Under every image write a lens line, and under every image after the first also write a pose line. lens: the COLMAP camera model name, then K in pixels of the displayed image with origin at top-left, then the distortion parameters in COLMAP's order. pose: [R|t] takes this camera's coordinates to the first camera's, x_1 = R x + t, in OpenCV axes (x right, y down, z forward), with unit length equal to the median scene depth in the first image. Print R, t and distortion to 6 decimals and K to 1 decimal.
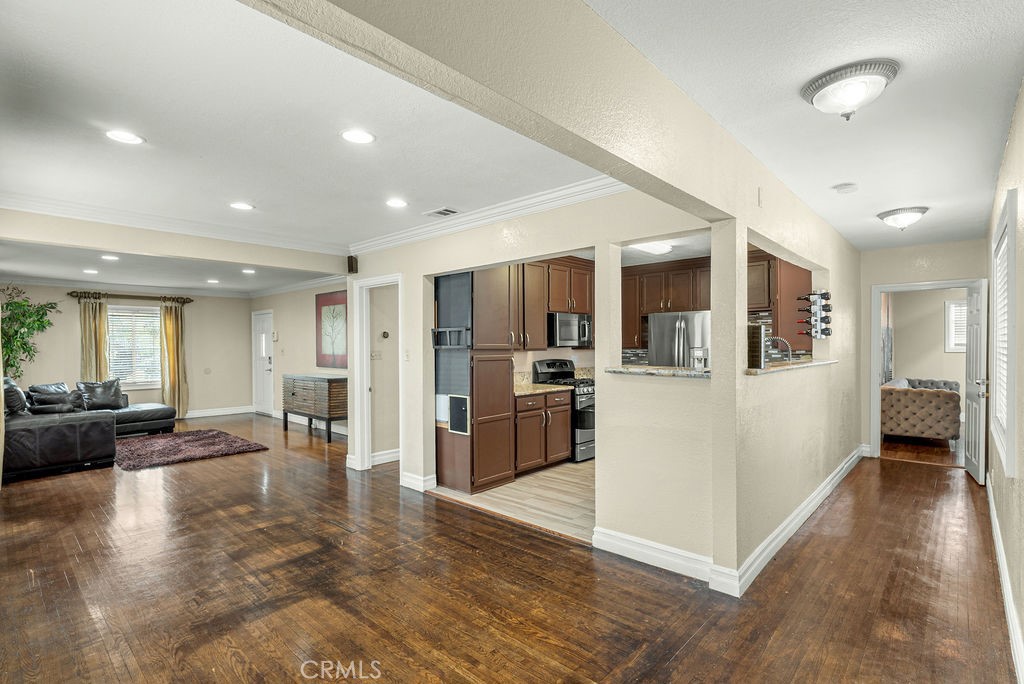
lens RADIAL K [[485.4, 0, 502.9], [0, 485.4, 354.5], [0, 0, 1]] dist [-0.012271, 0.004929]
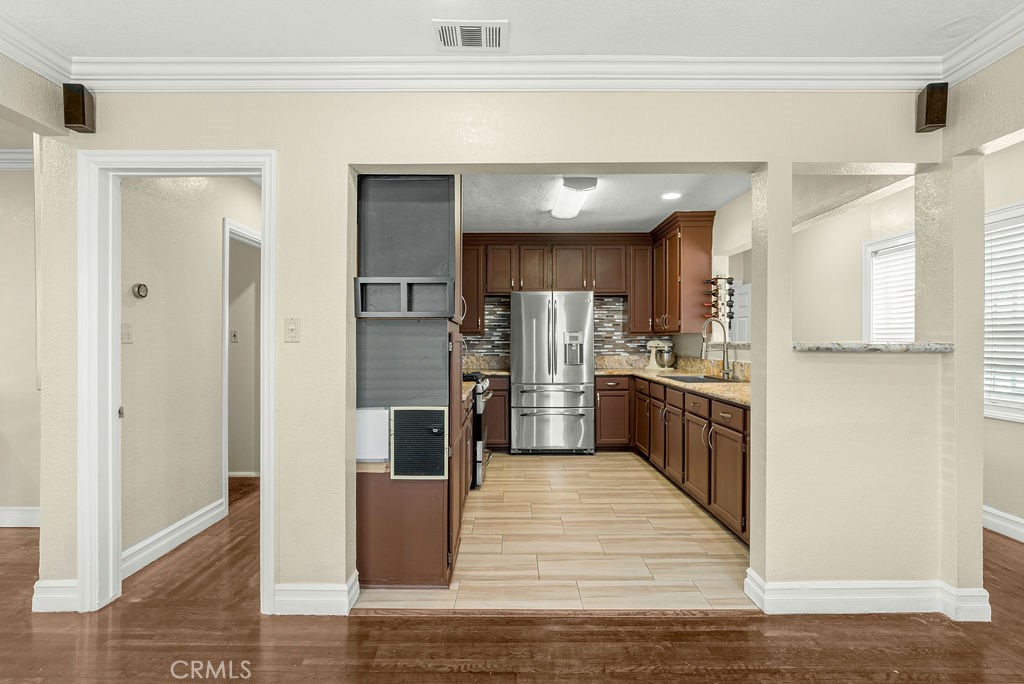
lens RADIAL K [[485.4, 0, 506.0], [0, 485.4, 346.6], [0, 0, 1]] dist [-0.012271, 0.004929]
pose [[0.733092, -0.000370, 0.680129, -0.328202], [0.007726, 0.999940, -0.007784, 0.020491], [-0.680086, 0.010961, 0.733051, 0.473686]]
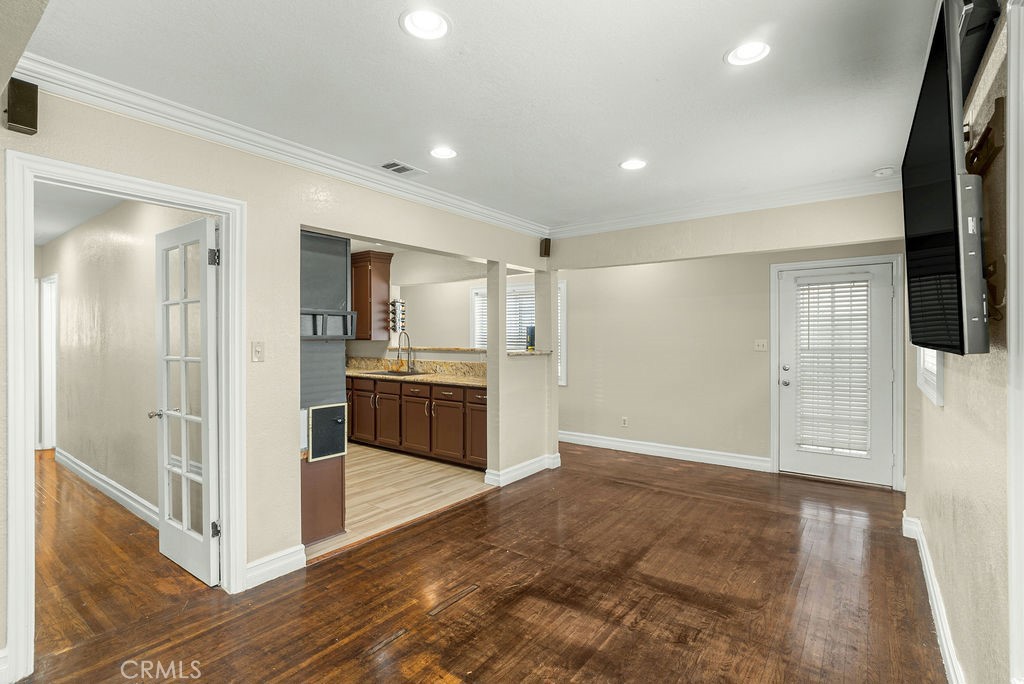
lens RADIAL K [[485.4, 0, 506.3], [0, 485.4, 341.6], [0, 0, 1]] dist [-0.012271, 0.004929]
pose [[-0.100241, -0.004726, 0.994952, -0.715548], [0.017798, 0.999820, 0.006543, -0.007891], [-0.994804, 0.018364, -0.100139, 0.697763]]
